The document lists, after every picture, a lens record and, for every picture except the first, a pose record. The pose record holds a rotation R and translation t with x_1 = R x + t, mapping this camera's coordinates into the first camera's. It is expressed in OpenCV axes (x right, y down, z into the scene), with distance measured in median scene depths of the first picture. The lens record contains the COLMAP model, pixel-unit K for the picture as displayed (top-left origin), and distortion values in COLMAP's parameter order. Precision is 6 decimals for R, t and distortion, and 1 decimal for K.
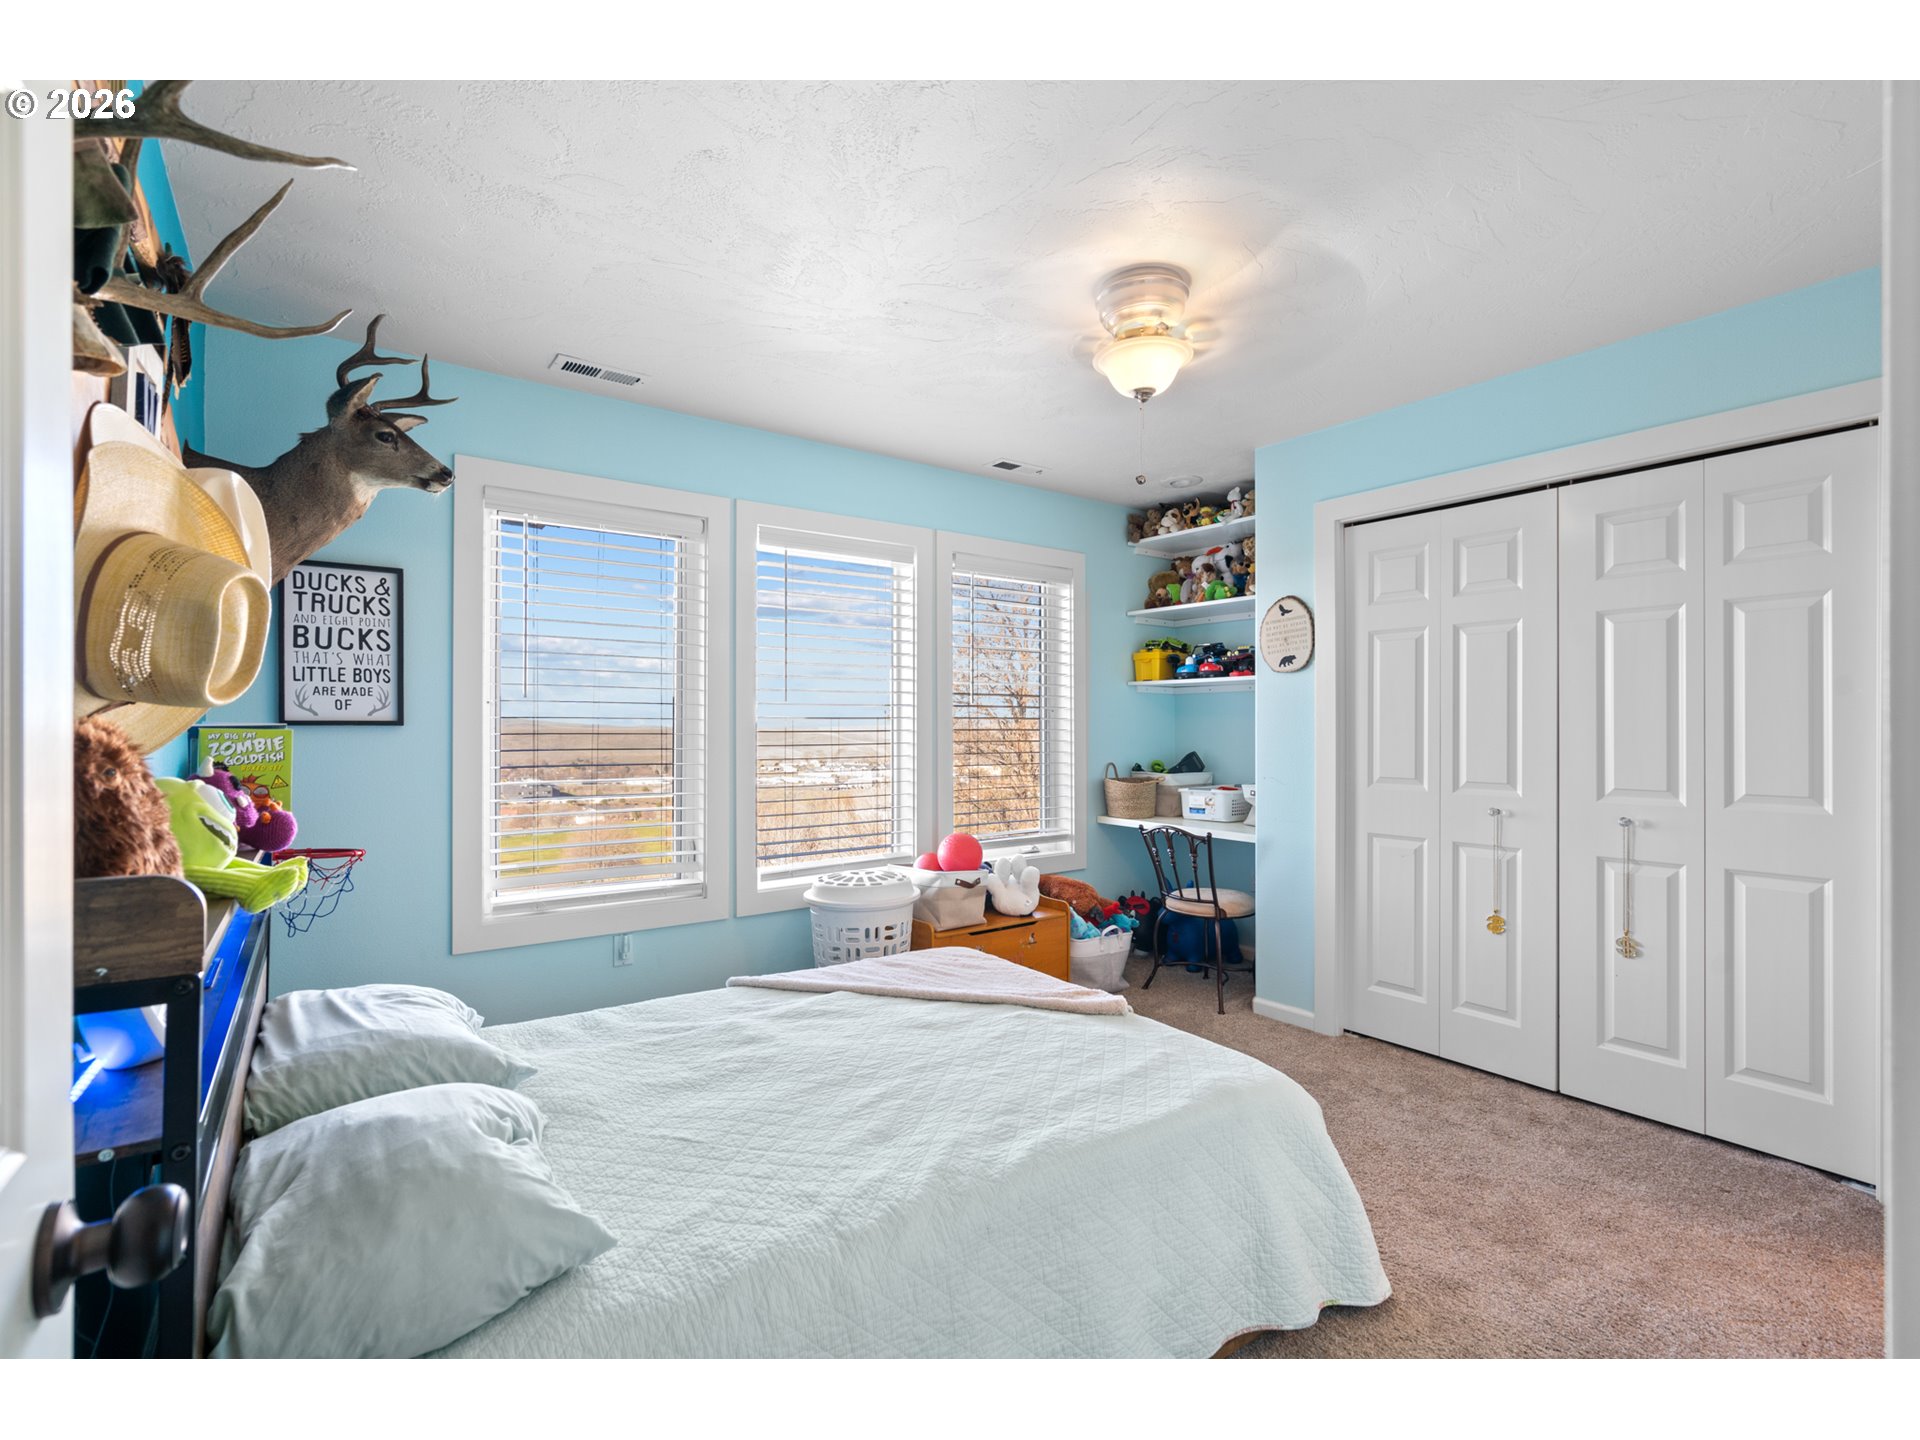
lens RADIAL K [[879.9, 0, 958.8], [0, 879.9, 726.9], [0, 0, 1]] dist [-0.012358, 0.000228]
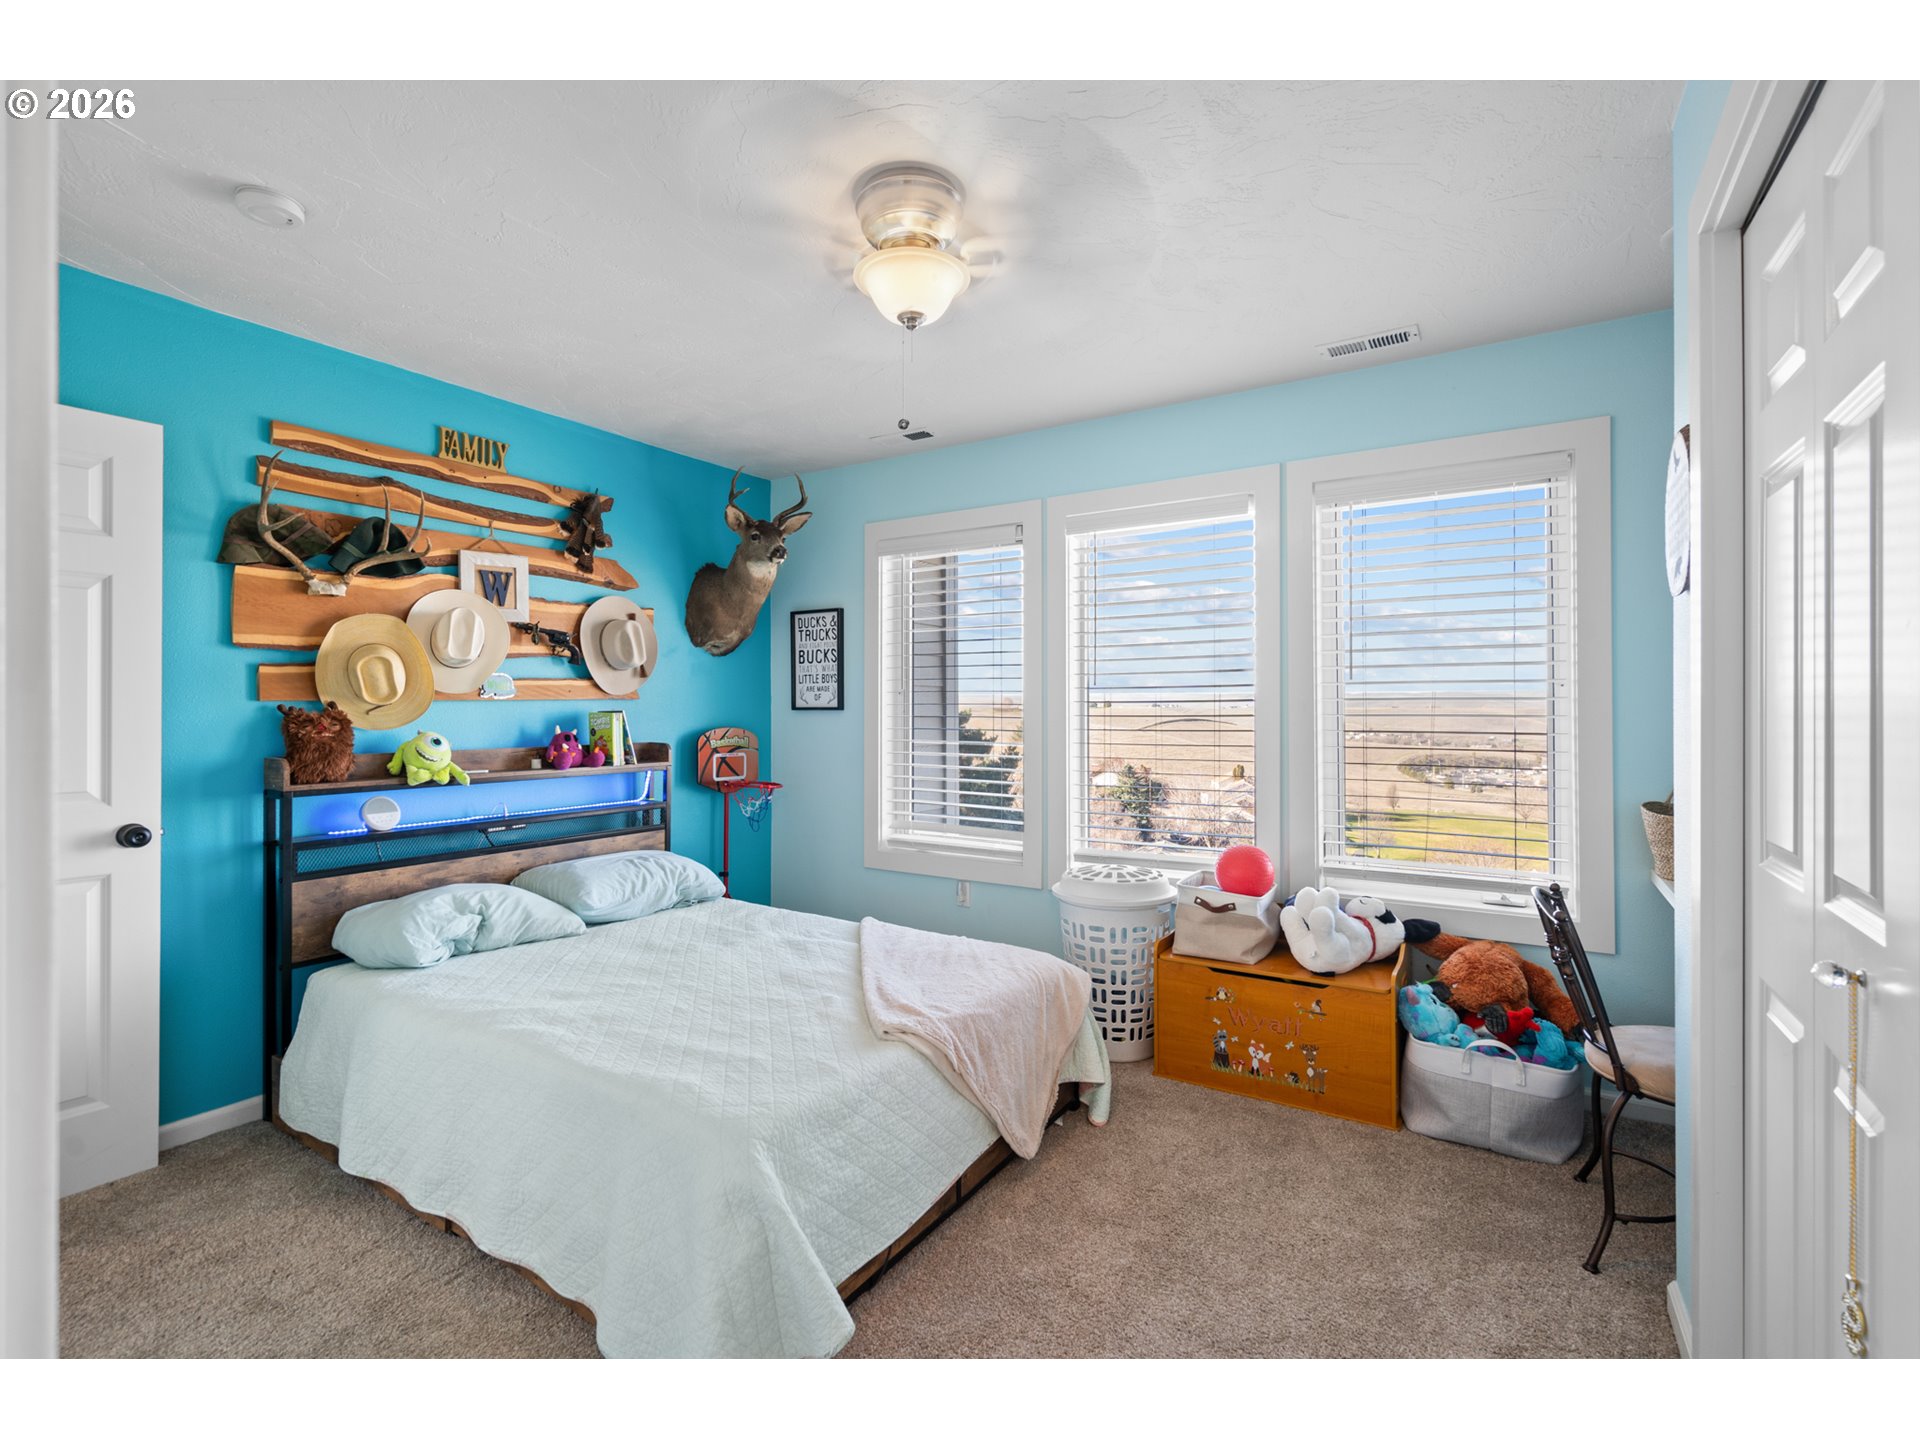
lens RADIAL K [[879.9, 0, 955.9], [0, 879.9, 708.2], [0, 0, 1]] dist [-0.012358, 0.000228]
pose [[0.359802, -0.004084, -0.933020, 0.922172], [-0.000688, 0.999989, -0.004643, 0.001842], [0.933028, 0.002312, 0.359796, 0.672842]]
